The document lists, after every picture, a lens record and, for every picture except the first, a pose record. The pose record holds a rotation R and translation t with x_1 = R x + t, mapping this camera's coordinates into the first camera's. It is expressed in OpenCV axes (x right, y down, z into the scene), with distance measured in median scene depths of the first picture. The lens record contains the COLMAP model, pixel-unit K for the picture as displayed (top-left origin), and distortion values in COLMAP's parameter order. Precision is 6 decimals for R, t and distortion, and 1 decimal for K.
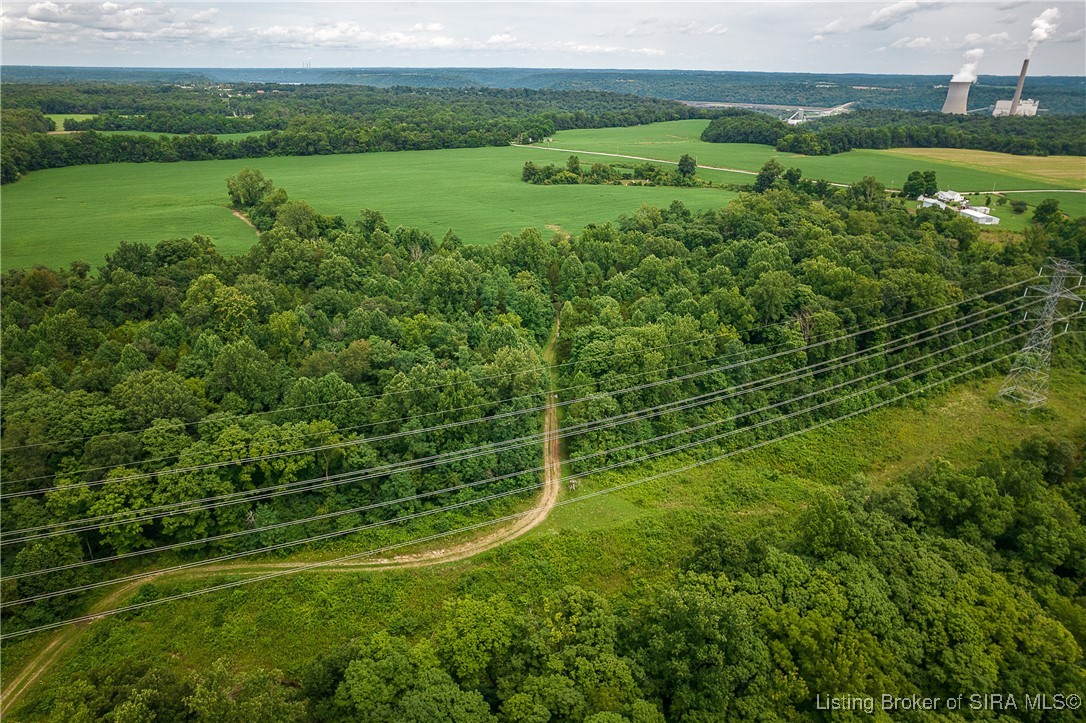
lens RADIAL K [[695.5, 0, 550.0], [0, 695.5, 354.6], [0, 0, 1]] dist [-0.069691, 0.055775]
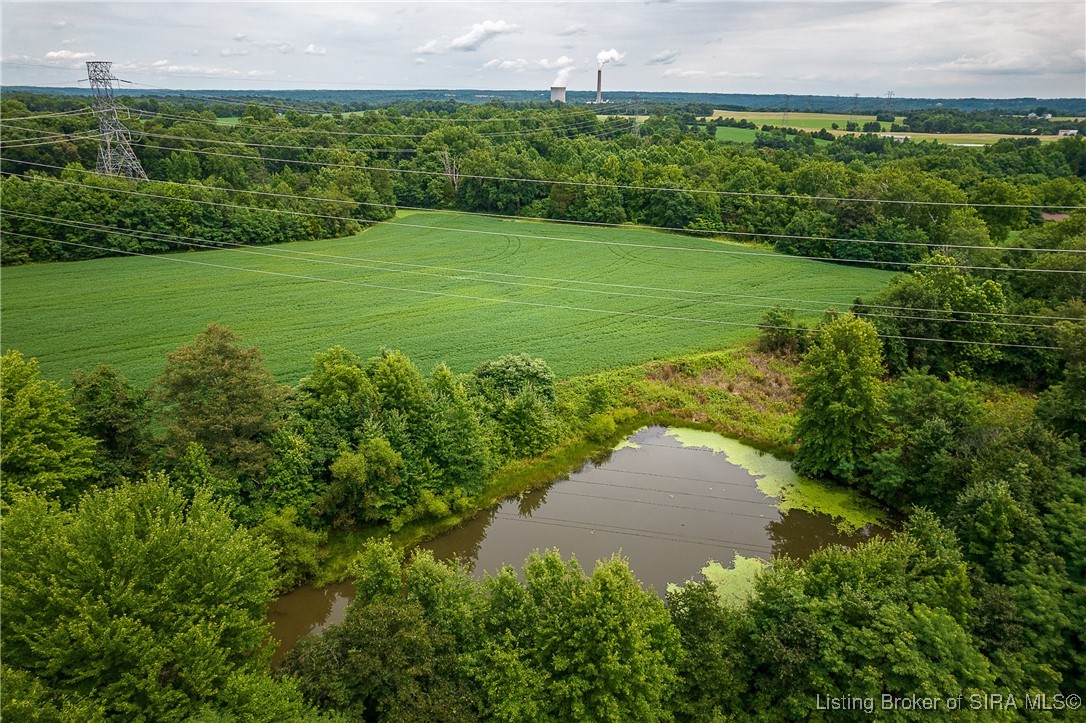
lens RADIAL K [[695.5, 0, 550.0], [0, 695.5, 354.6], [0, 0, 1]] dist [-0.069691, 0.055775]
pose [[0.874285, -0.171063, 0.454273, -0.113914], [0.183109, 0.982933, 0.017729, 0.095197], [-0.449553, 0.067681, 0.890686, -0.140527]]
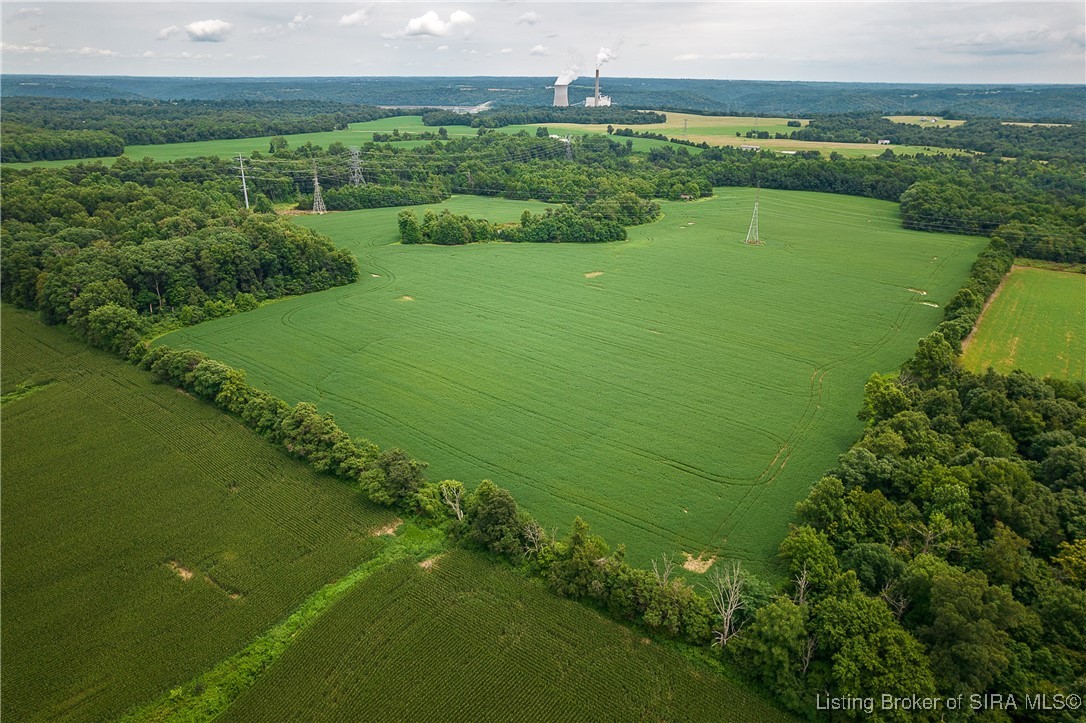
lens RADIAL K [[695.5, 0, 550.0], [0, 695.5, 354.6], [0, 0, 1]] dist [-0.069691, 0.055775]
pose [[0.883834, -0.179196, 0.432118, -0.228961], [0.181513, 0.982720, 0.036268, 0.159203], [-0.431149, 0.046380, 0.901088, -0.427139]]
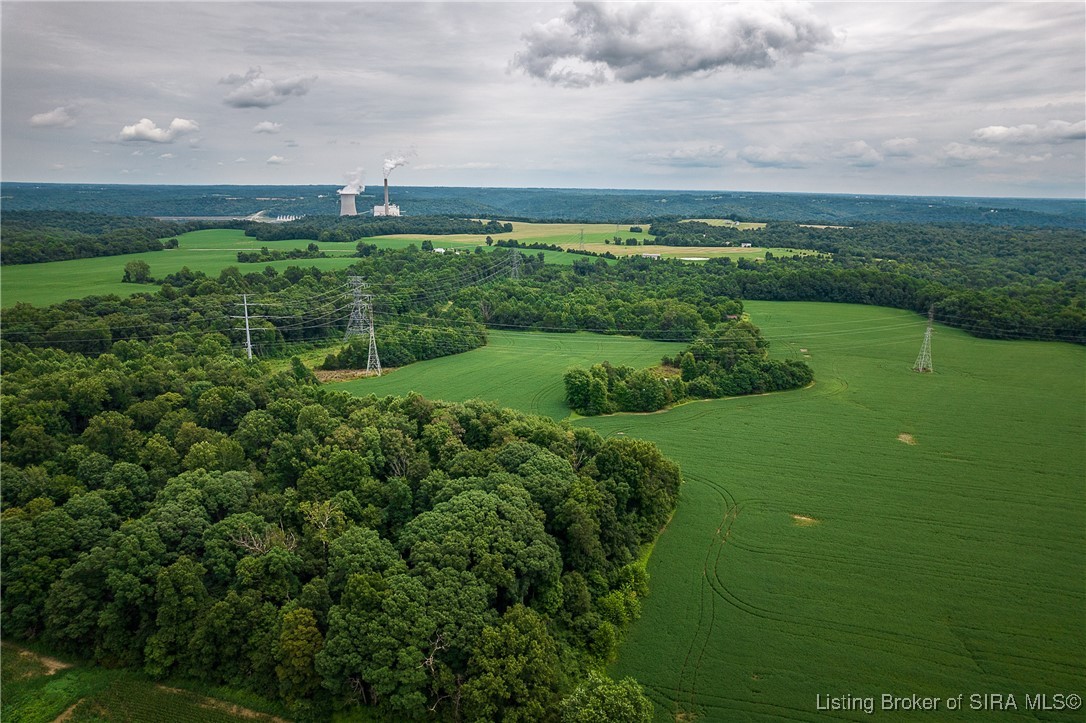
lens RADIAL K [[695.5, 0, 550.0], [0, 695.5, 354.6], [0, 0, 1]] dist [-0.069691, 0.055775]
pose [[0.664977, -0.176641, 0.725674, -0.313998], [0.280374, 0.959607, -0.023339, 0.089032], [-0.692239, 0.218980, 0.687643, -0.261277]]
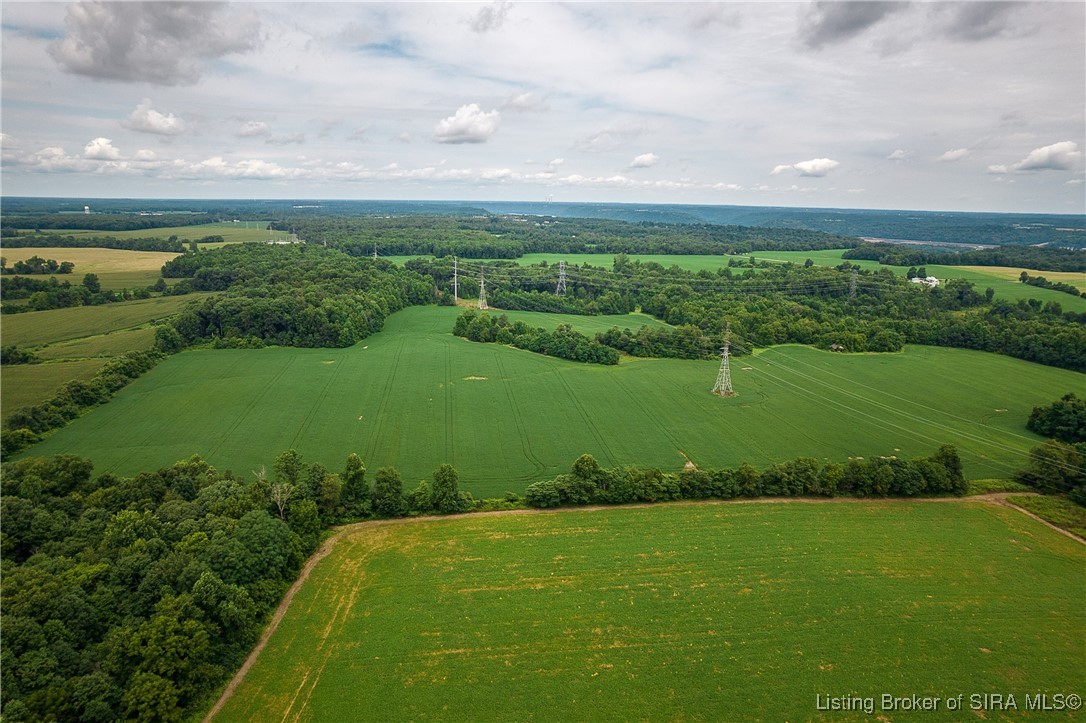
lens RADIAL K [[695.5, 0, 550.0], [0, 695.5, 354.6], [0, 0, 1]] dist [-0.069691, 0.055775]
pose [[0.953955, 0.071955, -0.291190, 0.031782], [-0.122974, 0.979283, -0.160880, 0.175538], [0.273581, 0.189281, 0.943041, -0.463486]]
